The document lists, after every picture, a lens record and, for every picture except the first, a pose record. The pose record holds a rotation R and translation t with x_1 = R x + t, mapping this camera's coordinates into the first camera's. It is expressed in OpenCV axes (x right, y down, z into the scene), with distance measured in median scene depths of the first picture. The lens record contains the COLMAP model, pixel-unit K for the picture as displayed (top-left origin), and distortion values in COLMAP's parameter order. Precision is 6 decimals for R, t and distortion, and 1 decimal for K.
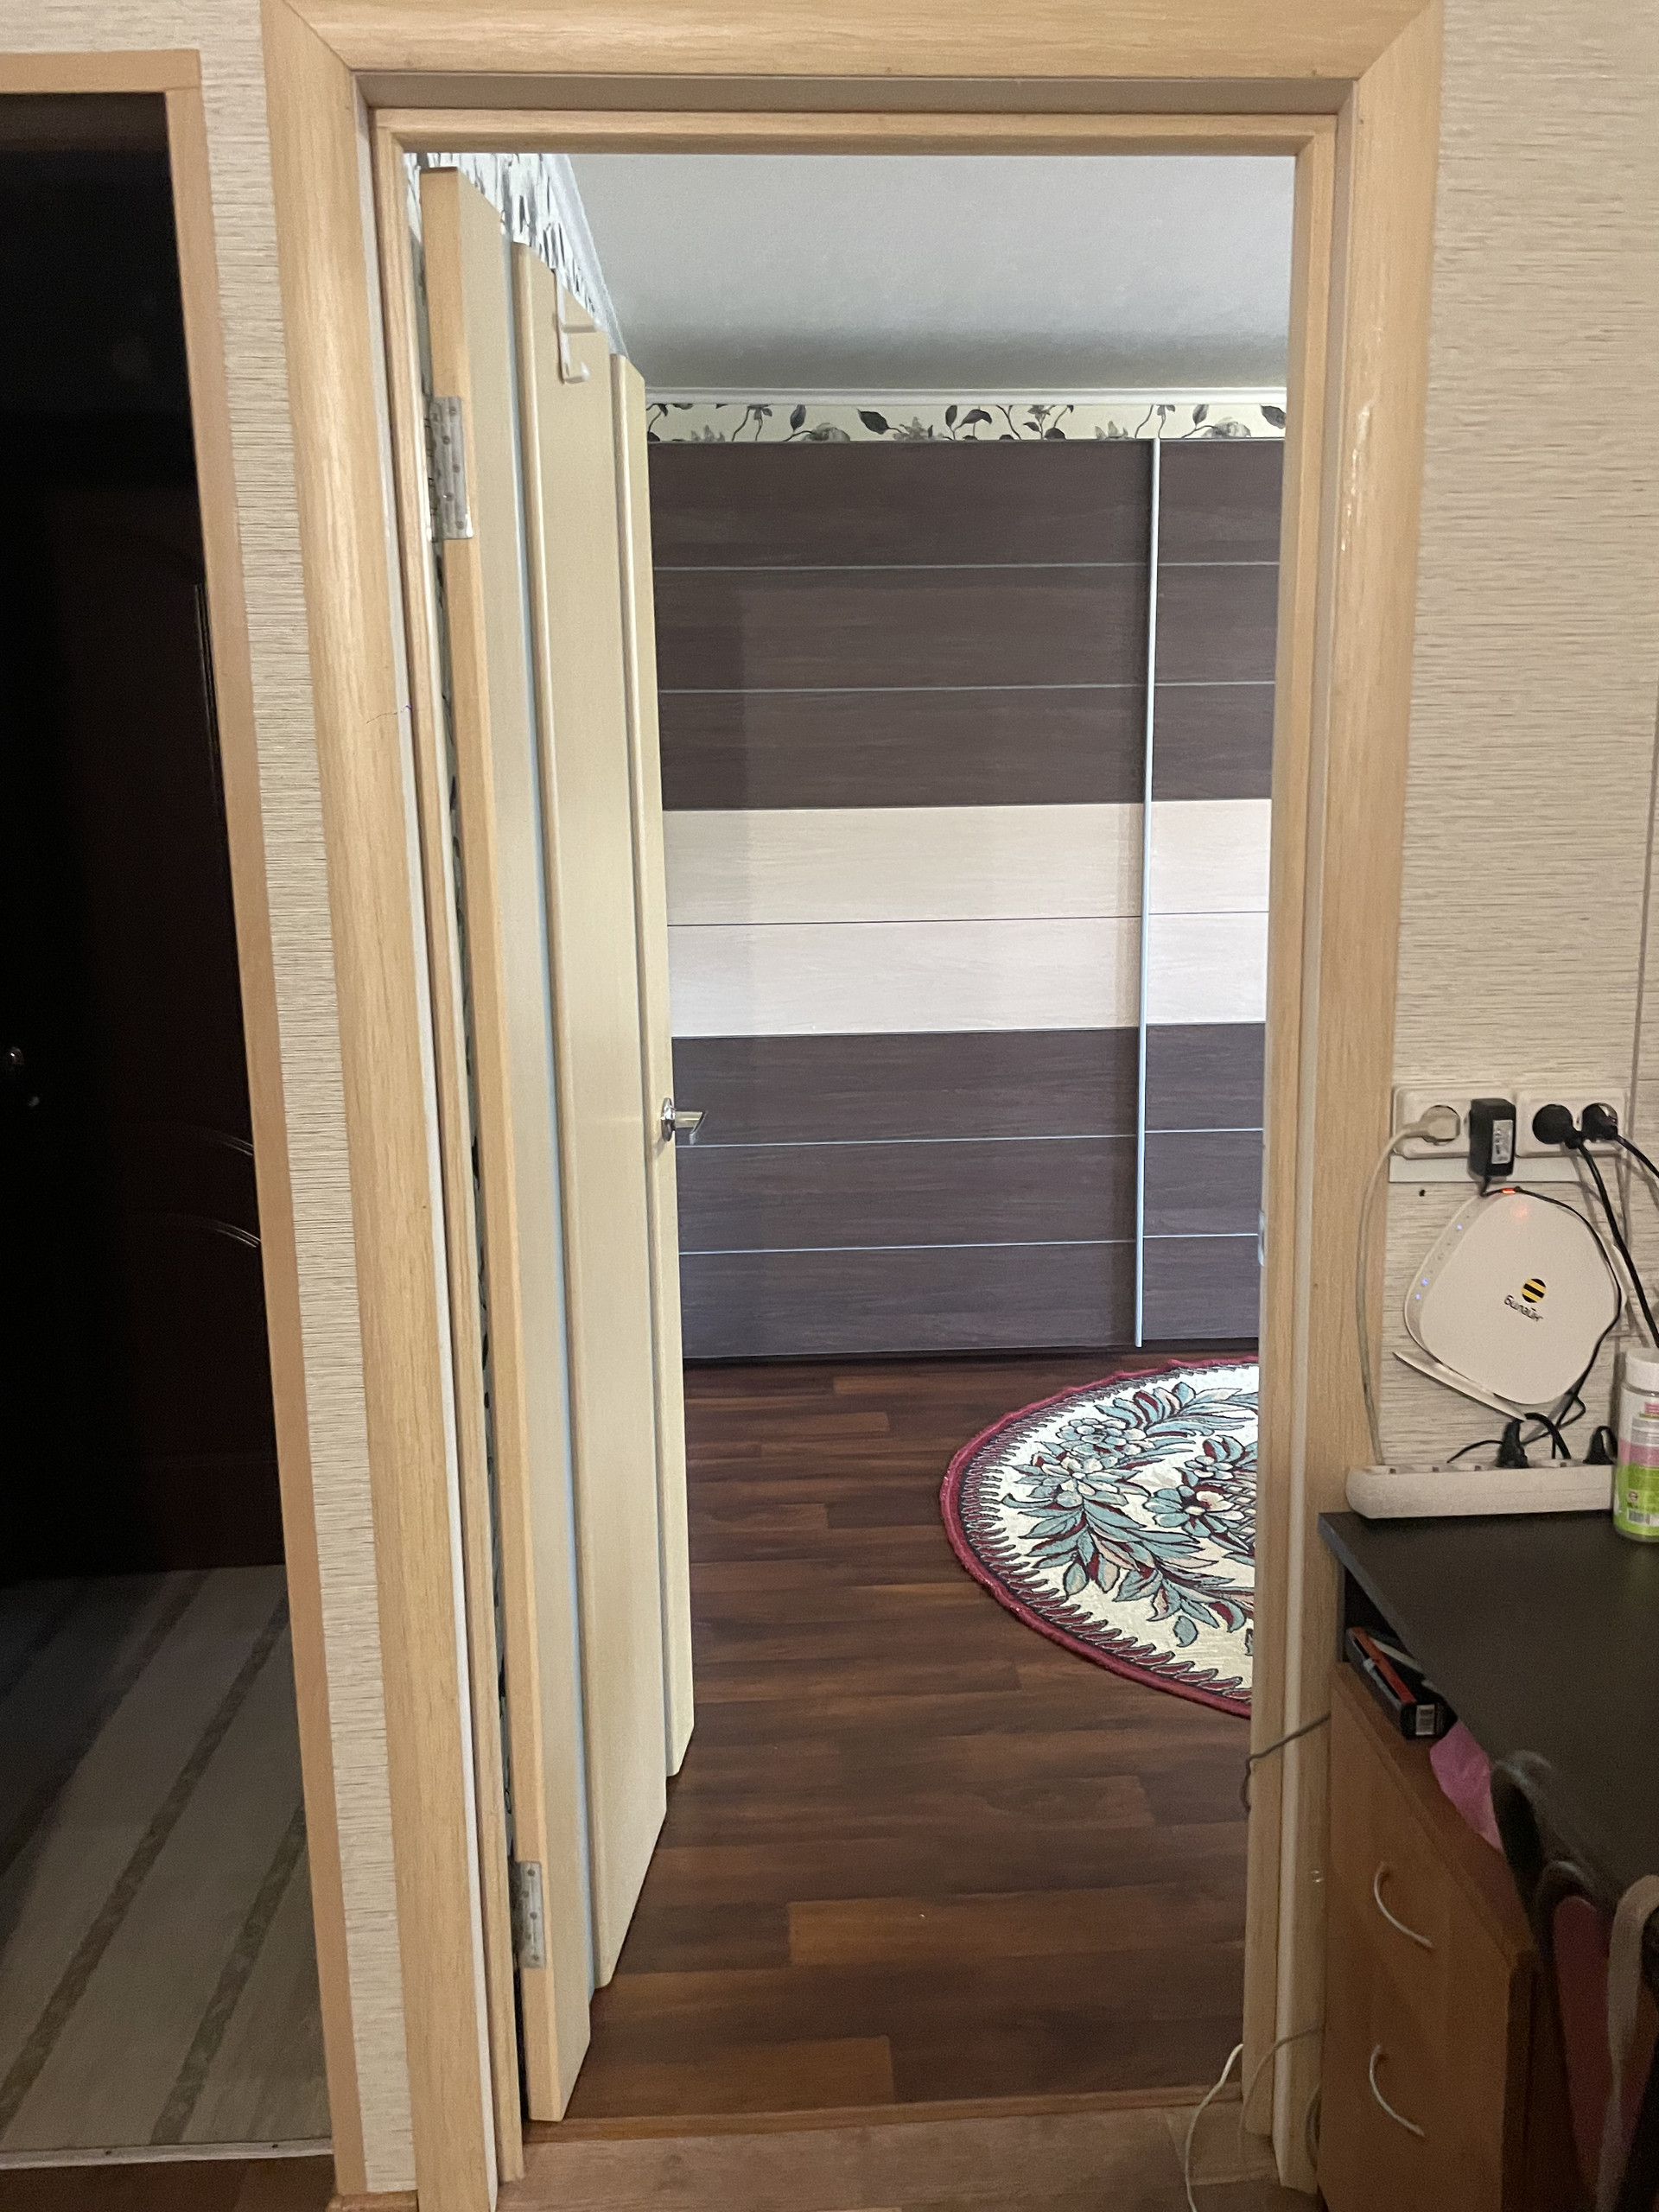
lens RADIAL K [[1685.7, 0, 860.5], [0, 1685.7, 1097.1], [0, 0, 1]] dist [0.097955, -0.122481]
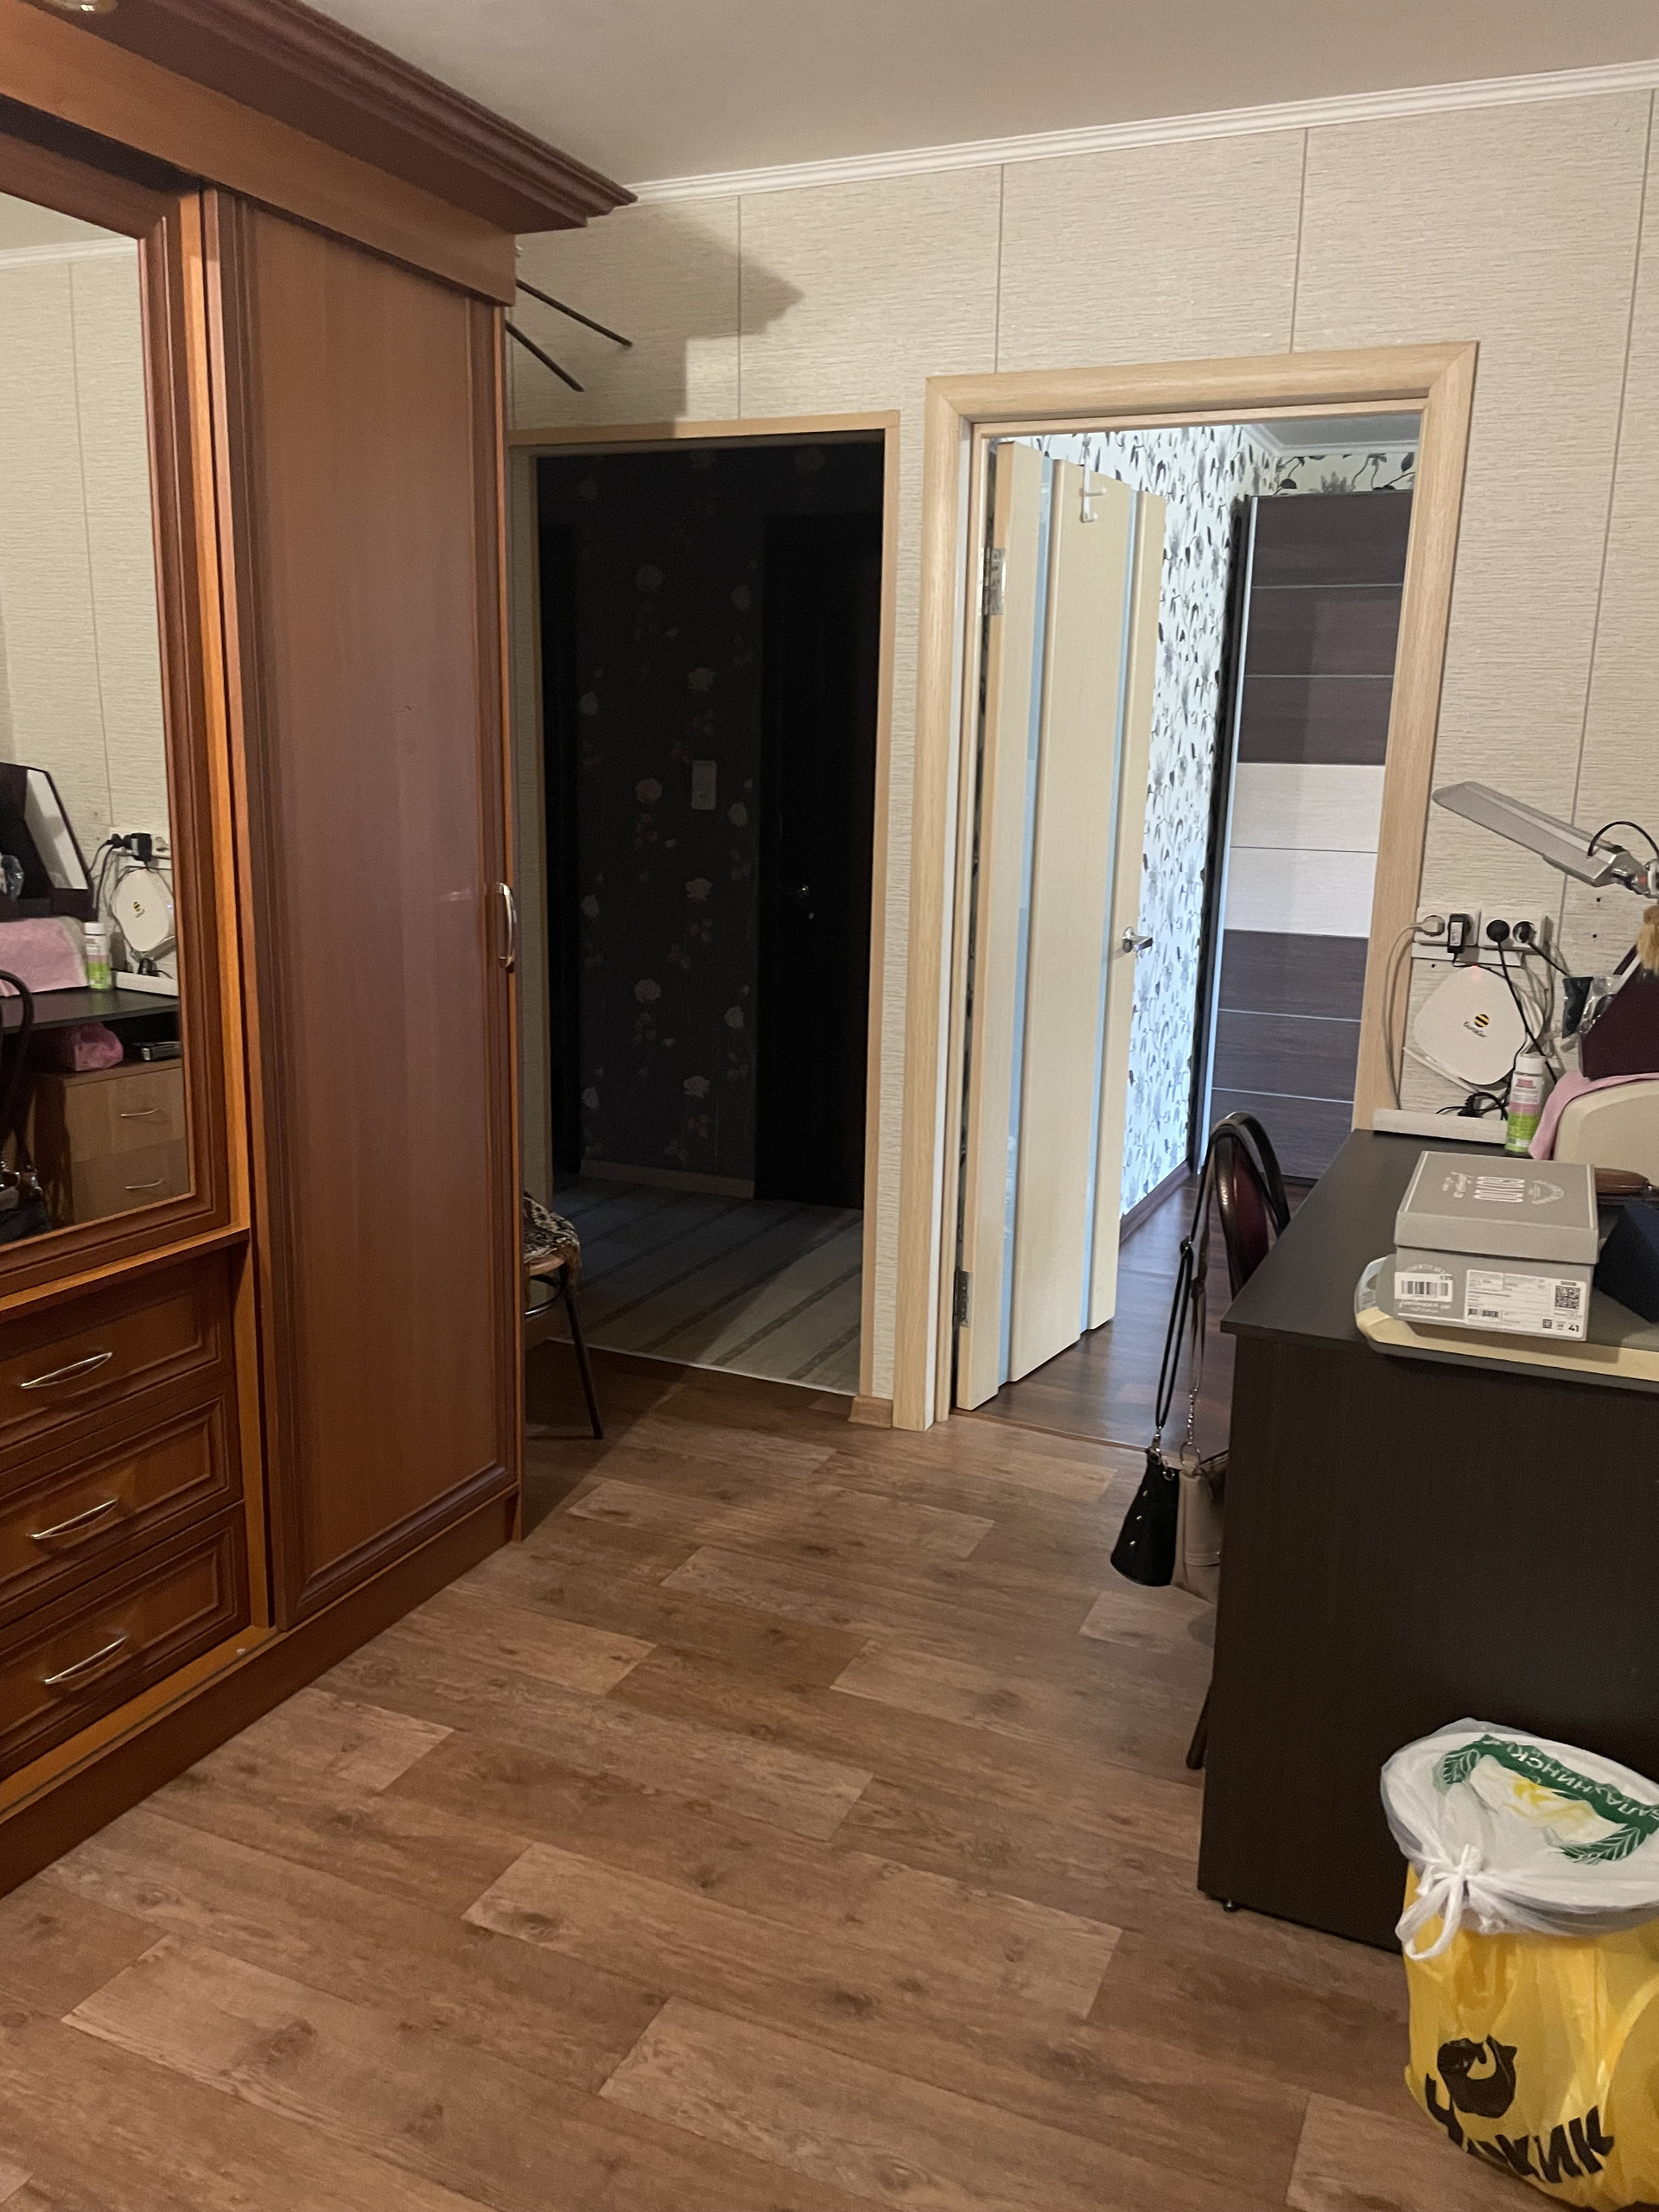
lens RADIAL K [[1678.3, 0, 858.0], [0, 1678.3, 1108.9], [0, 0, 1]] dist [0.099388, -0.134962]
pose [[0.895740, 0.128730, -0.425534, 0.586684], [-0.117879, 0.991673, 0.051862, 0.193669], [0.428666, 0.003707, 0.903455, -0.973644]]
